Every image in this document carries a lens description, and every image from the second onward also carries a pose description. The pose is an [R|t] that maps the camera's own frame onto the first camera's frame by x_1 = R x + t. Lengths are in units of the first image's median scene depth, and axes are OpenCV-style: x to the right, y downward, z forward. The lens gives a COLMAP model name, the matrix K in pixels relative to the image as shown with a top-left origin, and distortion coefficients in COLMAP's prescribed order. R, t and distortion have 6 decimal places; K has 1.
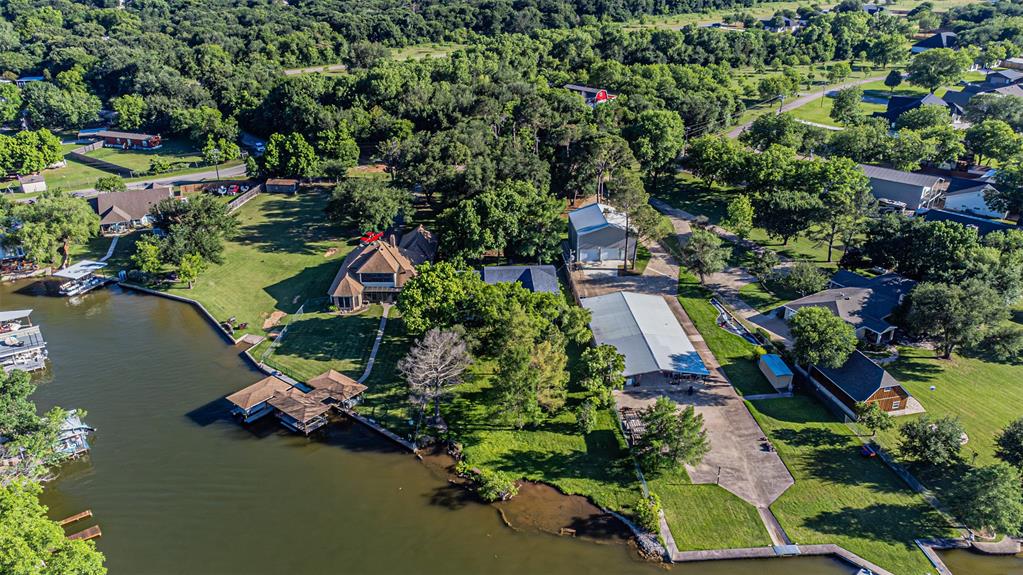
lens RADIAL K [[778.9, 0, 516.9], [0, 778.9, 322.3], [0, 0, 1]] dist [0.030787, 0.050020]
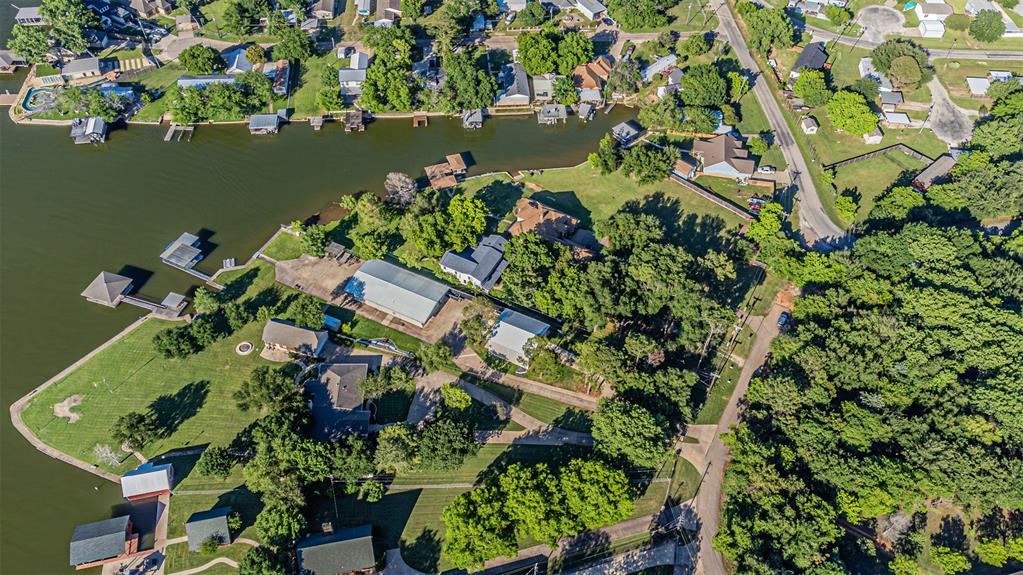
lens RADIAL K [[778.9, 0, 505.7], [0, 778.9, 270.6], [0, 0, 1]] dist [0.030787, 0.050020]
pose [[-0.519391, 0.636090, -0.570634, 1.197321], [-0.407951, 0.402193, 0.819644, -1.846315], [0.750872, 0.658506, 0.050598, 1.244217]]
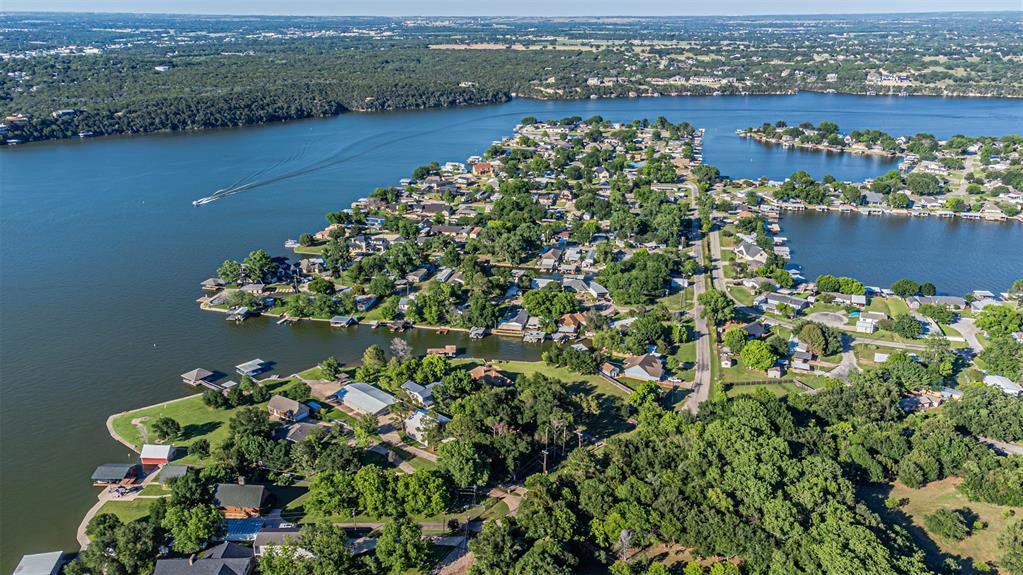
lens RADIAL K [[778.9, 0, 507.6], [0, 778.9, 282.9], [0, 0, 1]] dist [0.030787, 0.050020]
pose [[-0.744973, 0.222846, -0.628773, 1.568779], [-0.302178, 0.727580, 0.615887, -2.317040], [0.594730, 0.648820, -0.474688, 2.621822]]
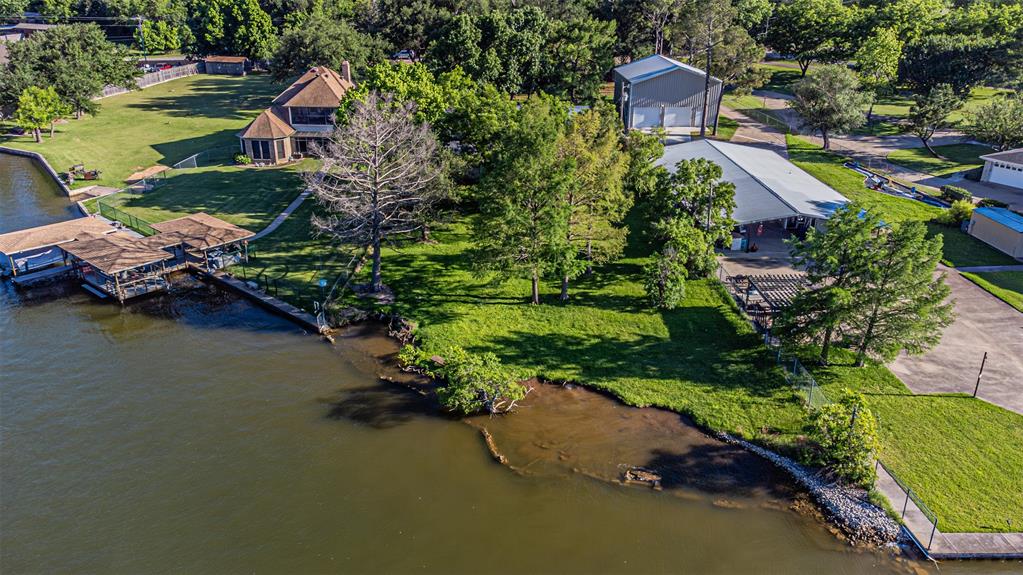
lens RADIAL K [[778.9, 0, 515.0], [0, 778.9, 321.1], [0, 0, 1]] dist [0.030787, 0.050020]
pose [[0.999278, 0.021395, -0.031401, 0.007507], [-0.022597, 0.999005, -0.038449, 0.167076], [0.030547, 0.039131, 0.998767, 0.480406]]
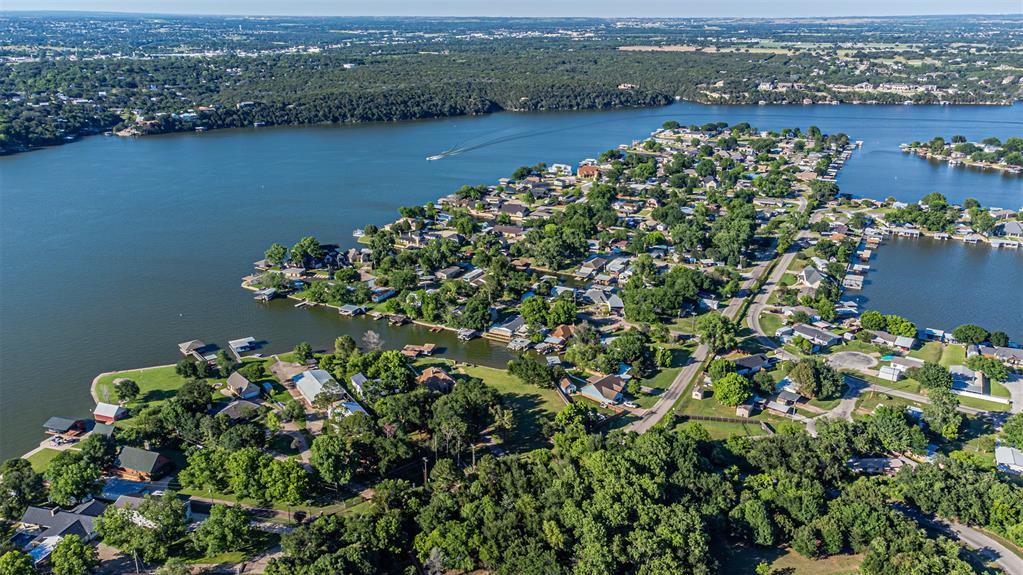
lens RADIAL K [[778.9, 0, 509.9], [0, 778.9, 278.0], [0, 0, 1]] dist [0.030787, 0.050020]
pose [[-0.891091, 0.147221, -0.429281, 0.773940], [-0.207098, 0.709769, 0.673304, -2.537407], [0.403815, 0.688878, -0.601980, 3.050036]]
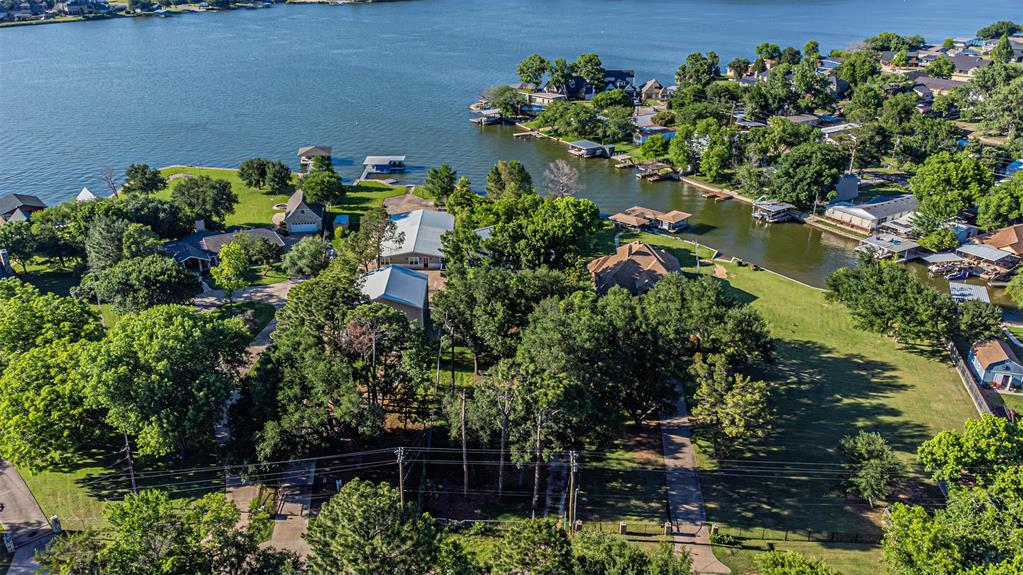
lens RADIAL K [[778.9, 0, 513.9], [0, 778.9, 292.2], [0, 0, 1]] dist [0.030787, 0.050020]
pose [[-0.998165, -0.022575, 0.056191, -0.100839], [0.030064, 0.620750, 0.783432, -1.121049], [-0.052566, 0.783683, -0.618932, 2.201861]]
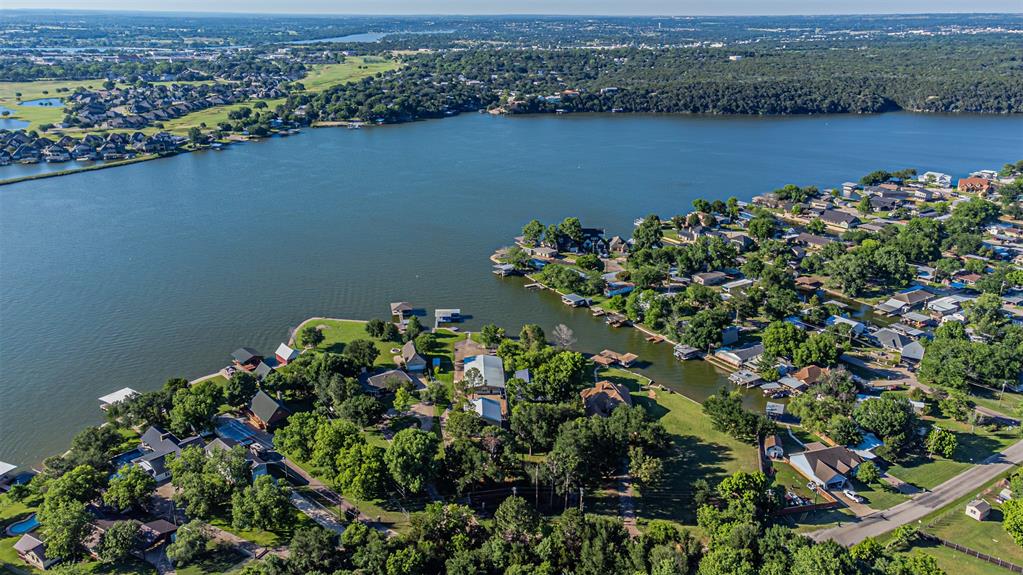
lens RADIAL K [[778.9, 0, 514.2], [0, 778.9, 284.4], [0, 0, 1]] dist [0.030787, 0.050020]
pose [[-0.999567, -0.010093, 0.027633, -0.000722], [0.013085, 0.688762, 0.724870, -2.185370], [-0.026348, 0.724918, -0.688332, 2.823666]]
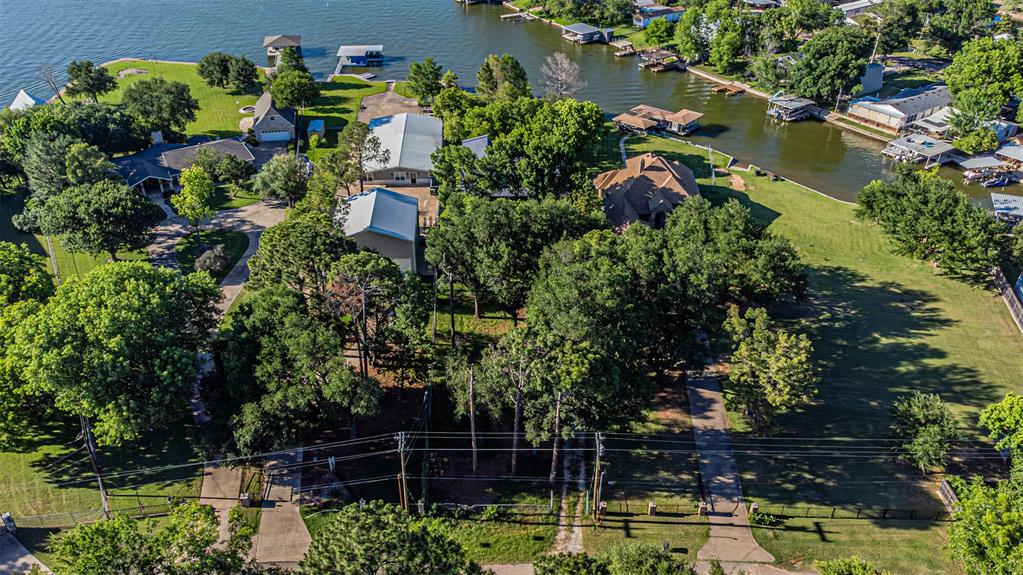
lens RADIAL K [[778.9, 0, 514.0], [0, 778.9, 291.5], [0, 0, 1]] dist [0.030787, 0.050020]
pose [[-0.999444, -0.012482, 0.030910, -0.066155], [0.020799, 0.491107, 0.870851, -1.068490], [-0.026050, 0.871010, -0.490575, 2.074726]]
